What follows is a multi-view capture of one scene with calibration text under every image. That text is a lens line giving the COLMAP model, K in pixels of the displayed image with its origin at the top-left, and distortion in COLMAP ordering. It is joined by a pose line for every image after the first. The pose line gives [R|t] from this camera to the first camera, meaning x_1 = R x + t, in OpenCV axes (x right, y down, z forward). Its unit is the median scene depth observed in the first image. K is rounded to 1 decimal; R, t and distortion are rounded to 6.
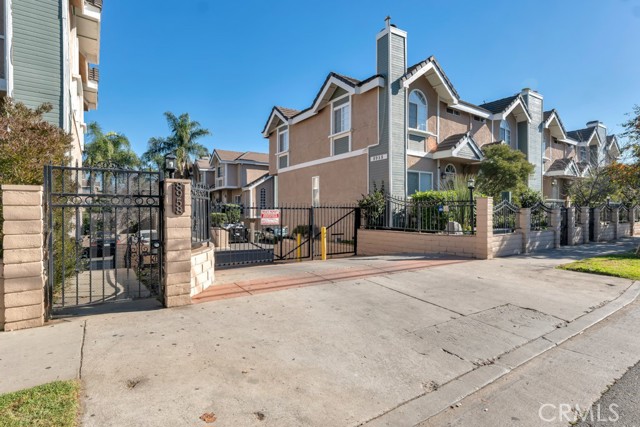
lens RADIAL K [[307.6, 0, 319.4], [0, 307.6, 212.9], [0, 0, 1]] dist [-0.002192, 0.000364]
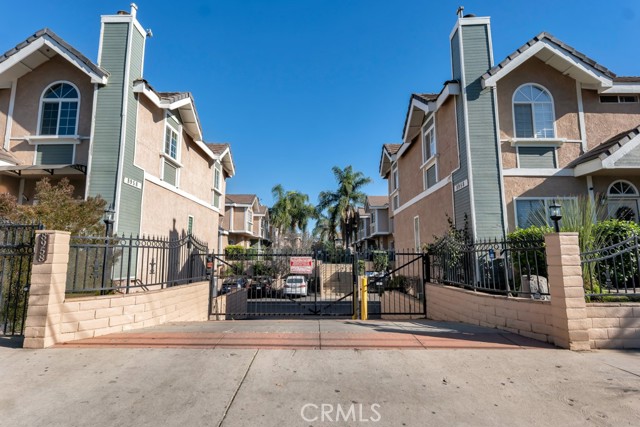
lens RADIAL K [[322.2, 0, 319.2], [0, 322.2, 215.0], [0, 0, 1]] dist [0.001897, 0.000742]
pose [[0.836807, -0.073769, -0.542505, 0.298098], [-0.002157, 0.990429, -0.138005, -0.001046], [0.547493, 0.116653, 0.828639, 0.163257]]
